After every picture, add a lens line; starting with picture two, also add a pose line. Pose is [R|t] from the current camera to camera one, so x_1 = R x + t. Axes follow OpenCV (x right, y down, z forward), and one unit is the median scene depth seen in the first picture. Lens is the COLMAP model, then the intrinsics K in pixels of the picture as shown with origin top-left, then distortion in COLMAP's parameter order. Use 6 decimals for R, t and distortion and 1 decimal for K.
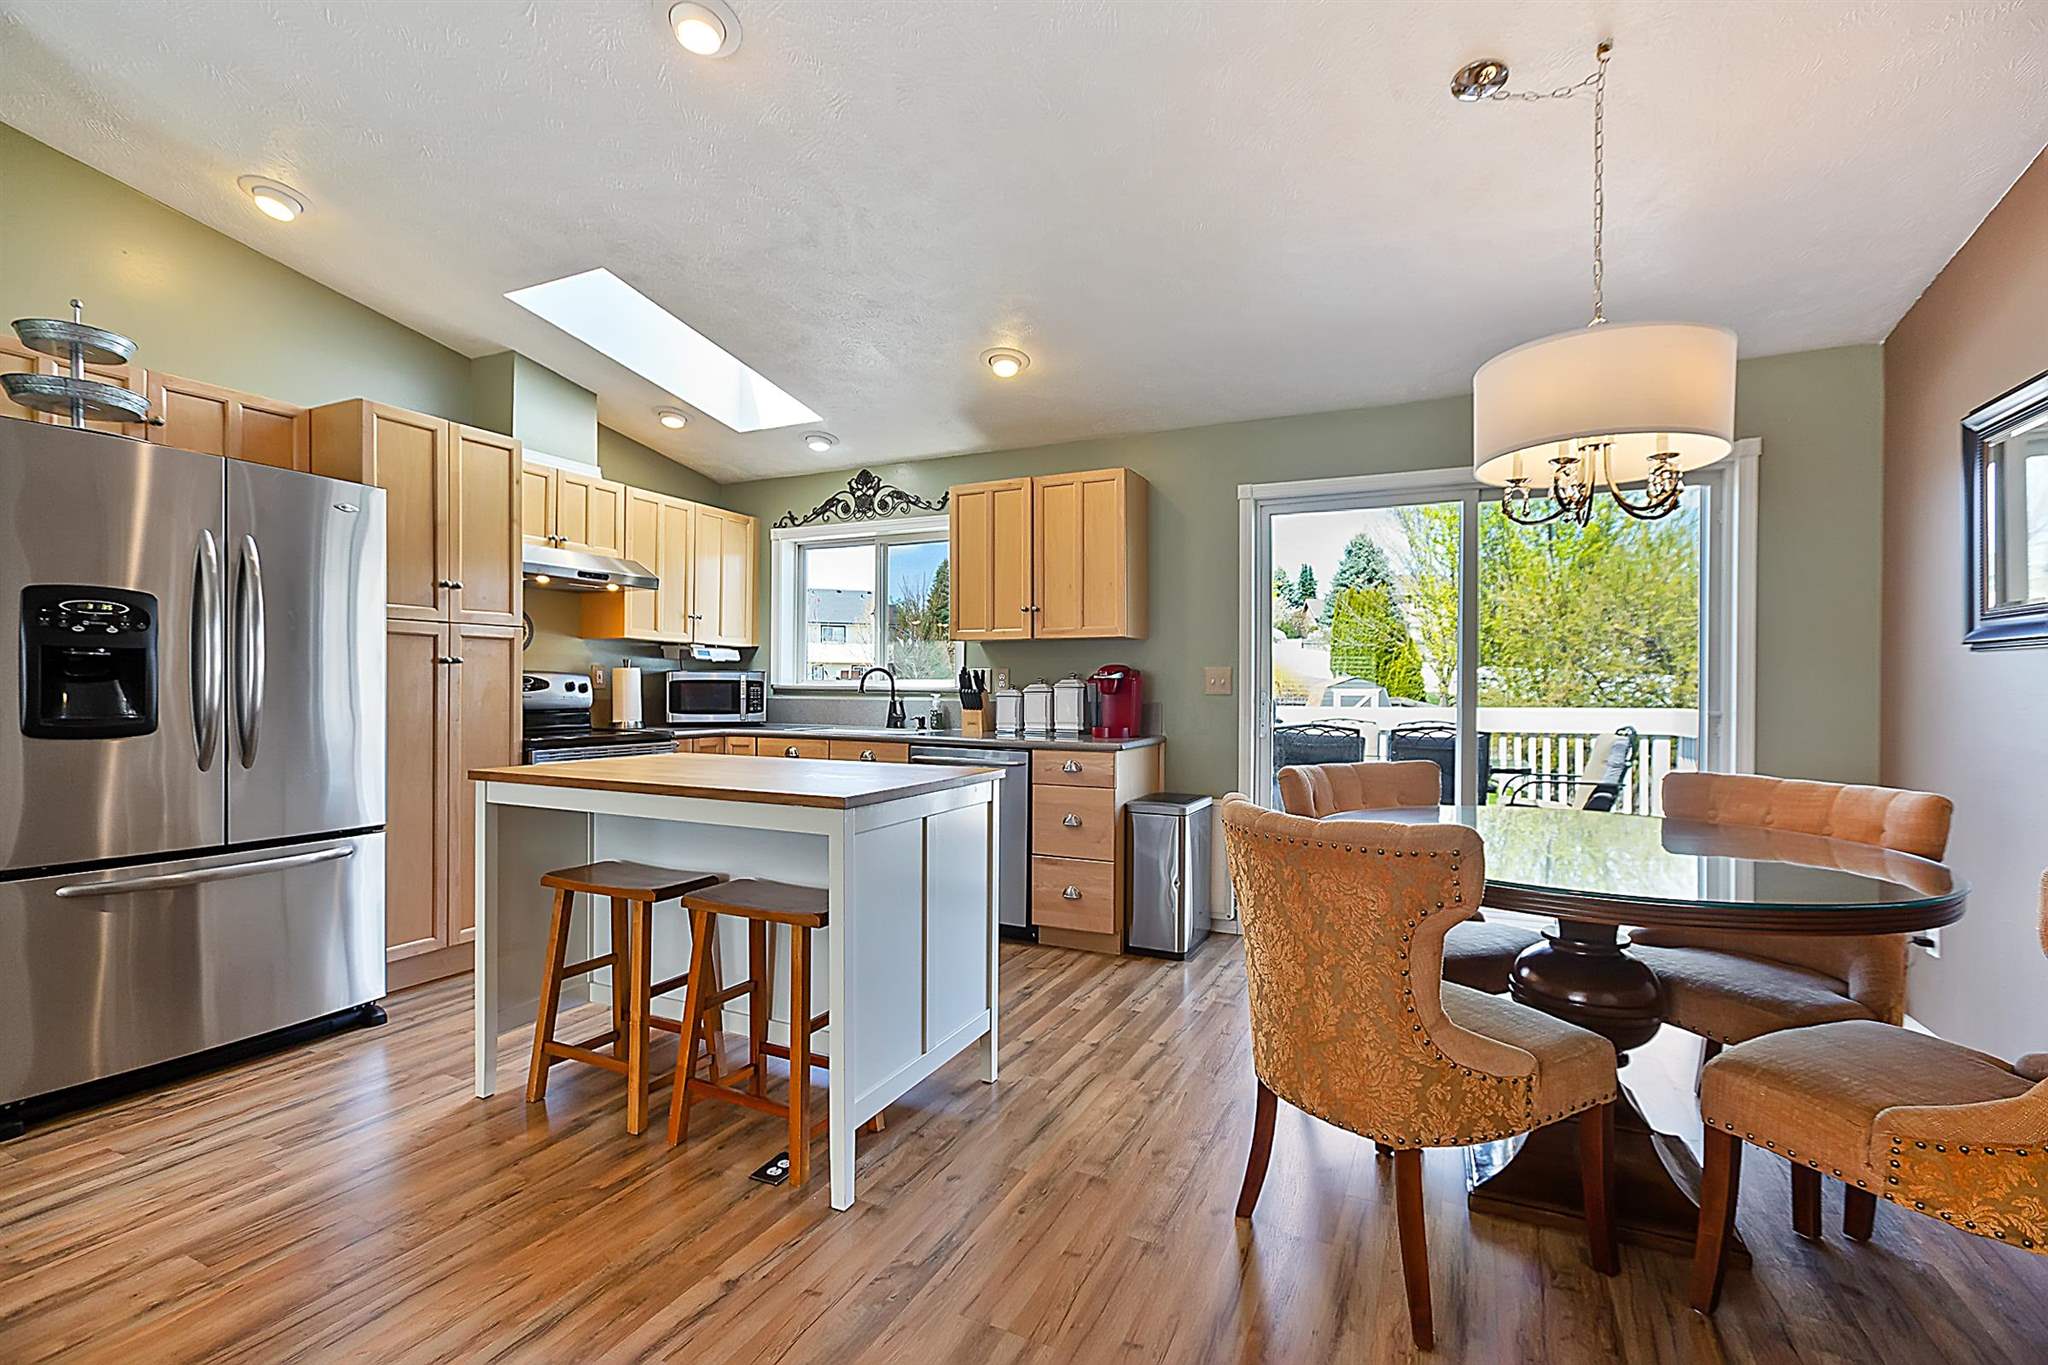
lens RADIAL K [[900.4, 0, 1009.6], [0, 900.4, 685.6], [0, 0, 1]] dist [-0.001689, -0.000036]
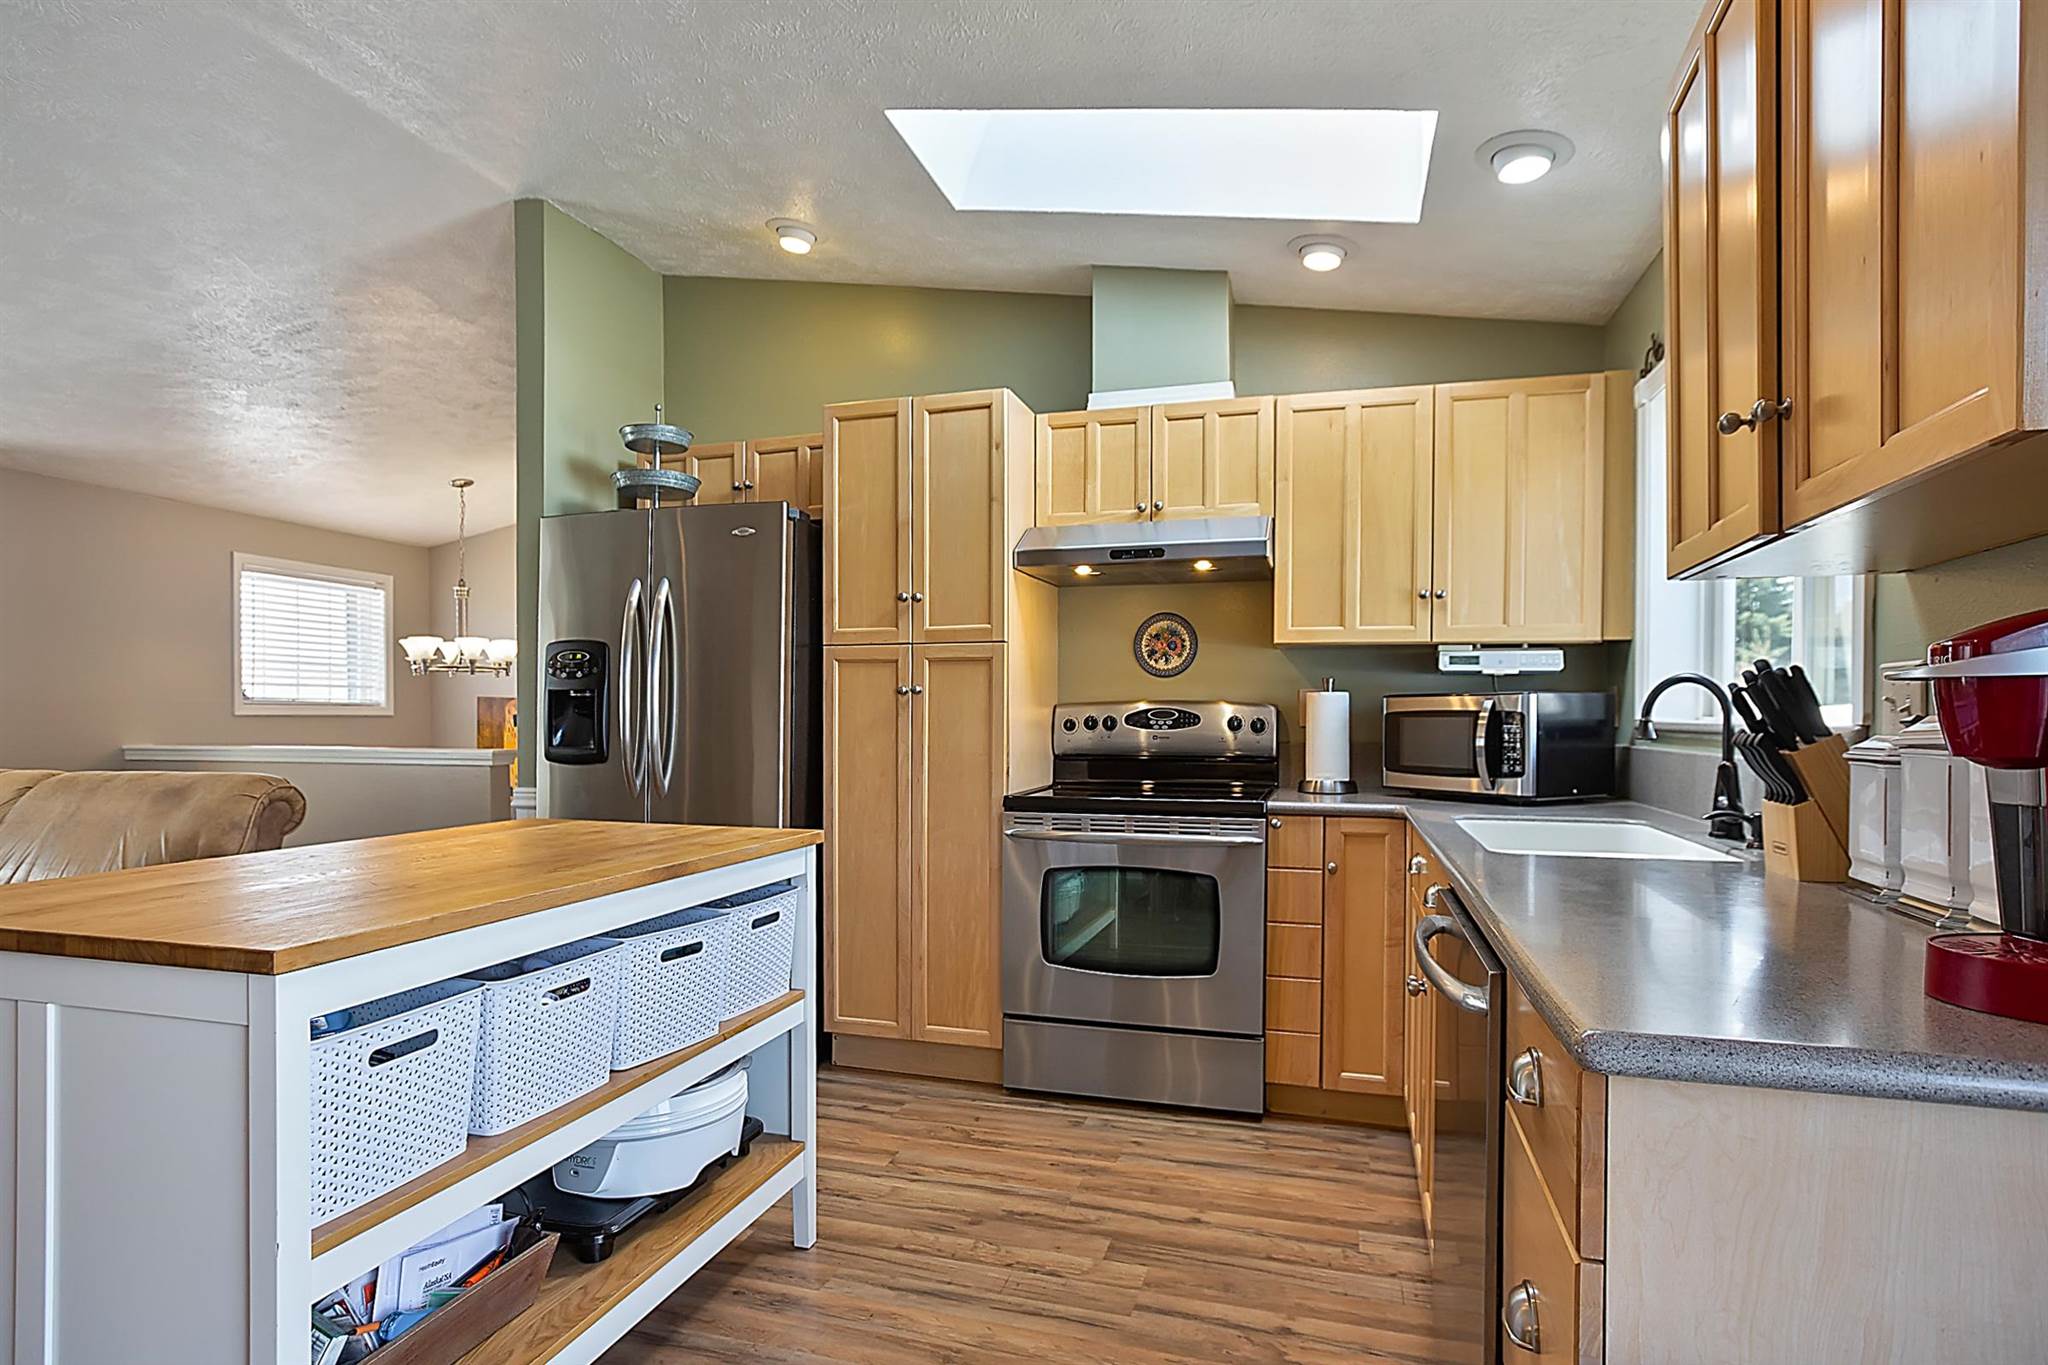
lens RADIAL K [[1081.5, 0, 1020.5], [0, 1081.5, 727.9], [0, 0, 1]] dist [-0.041100, 0.000251]
pose [[0.161431, 0.007138, -0.986858, 0.253584], [-0.000398, 0.999974, 0.007168, -0.000466], [0.986884, -0.000764, 0.161430, 0.662001]]
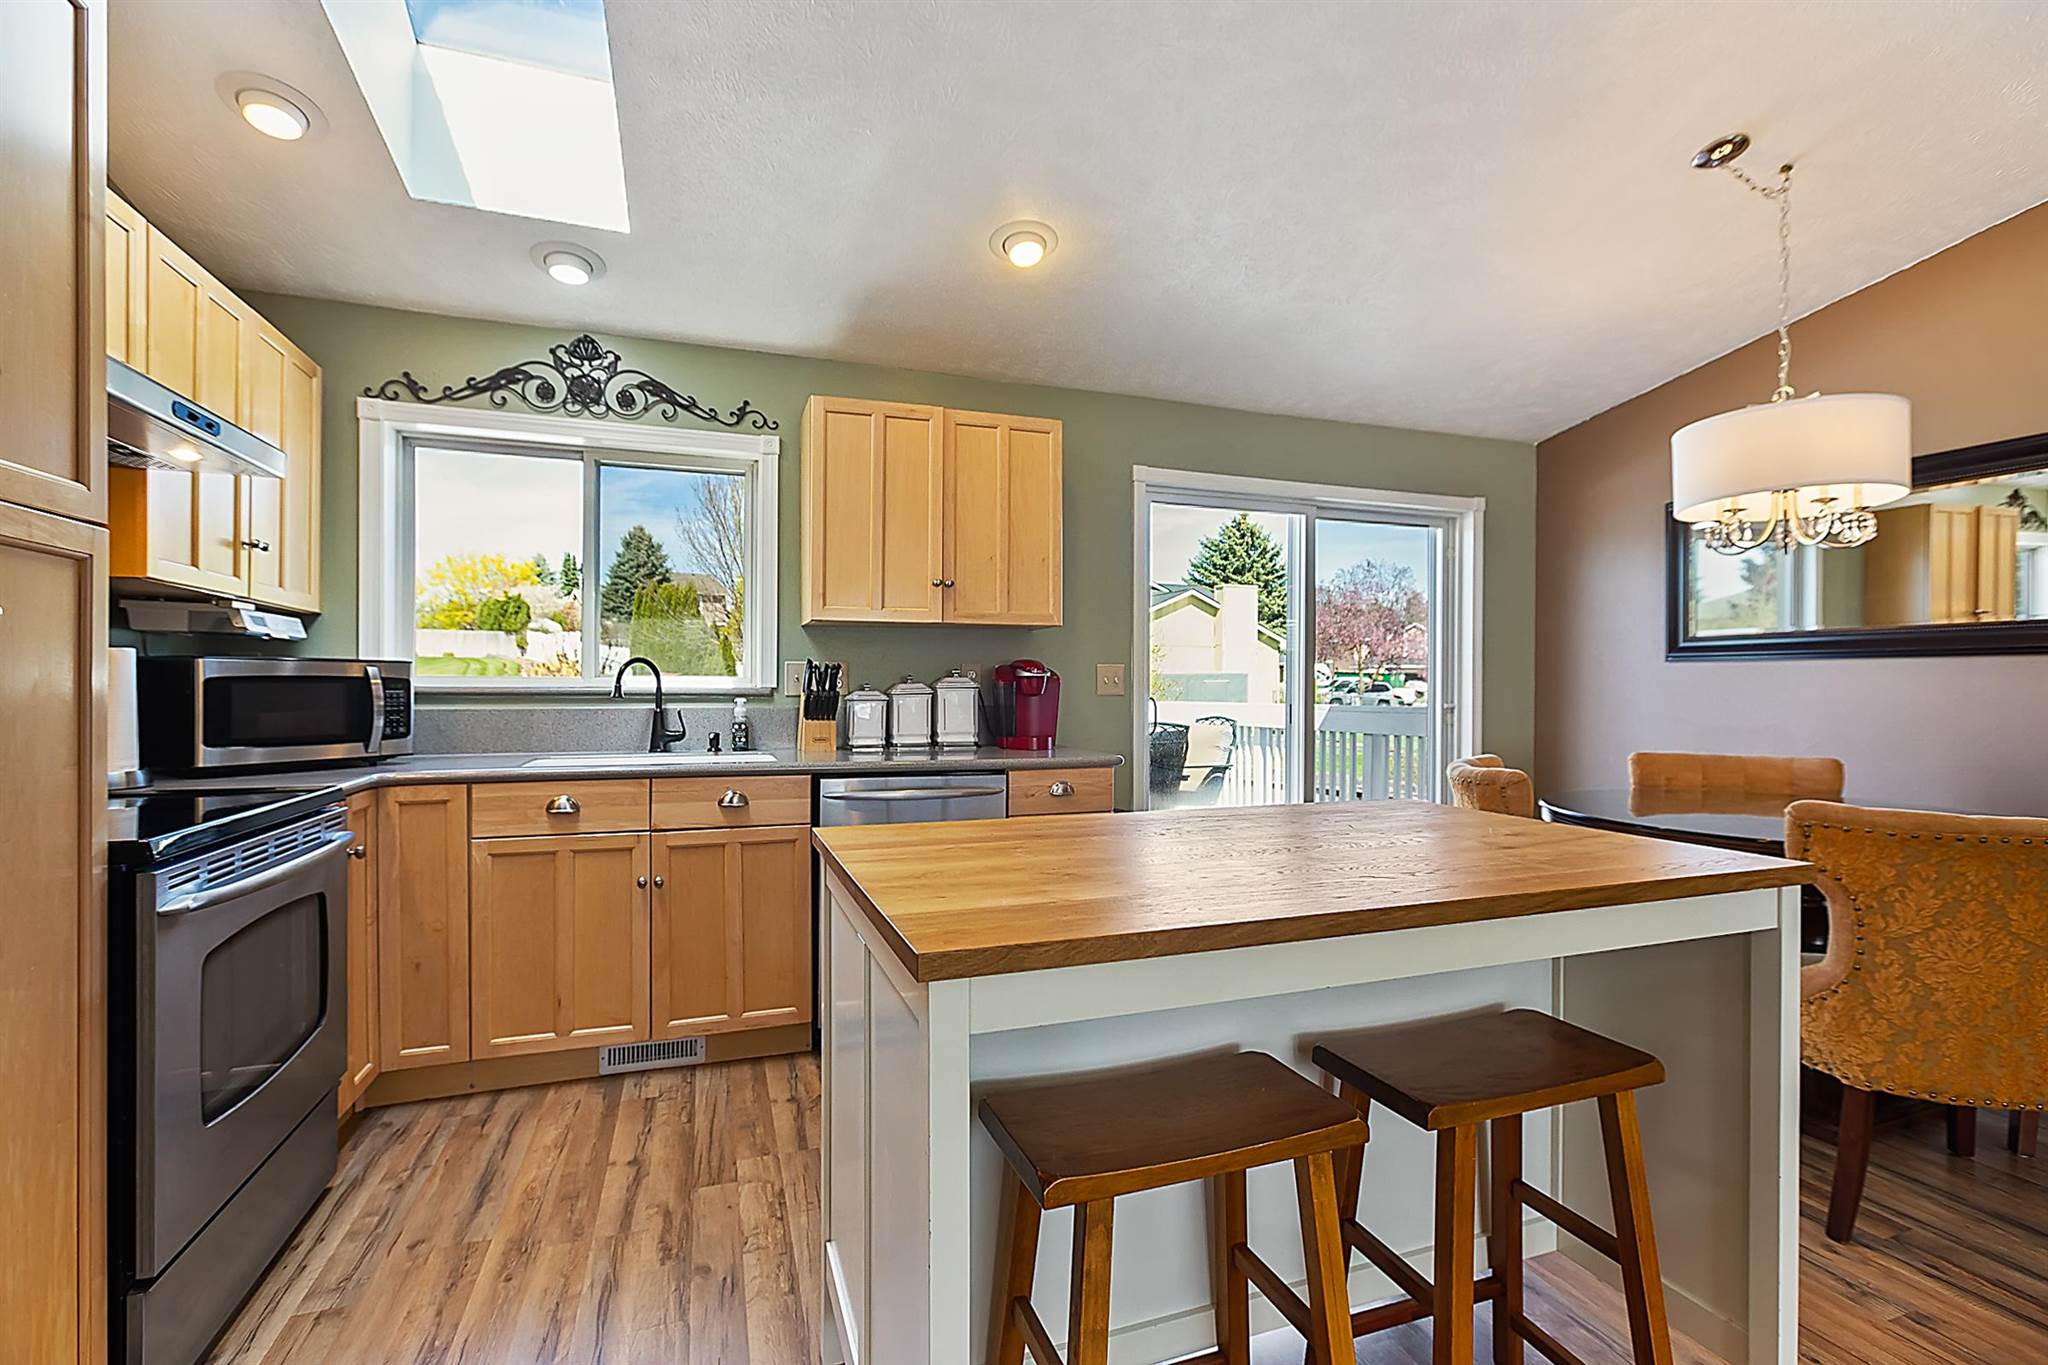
lens RADIAL K [[900.4, 0, 1009.6], [0, 900.4, 685.6], [0, 0, 1]] dist [-0.001689, -0.000036]
pose [[0.706989, -0.003370, 0.707217, -0.412577], [-0.000155, 0.999988, 0.004920, -0.003617], [-0.707225, -0.003588, 0.706979, 0.377711]]
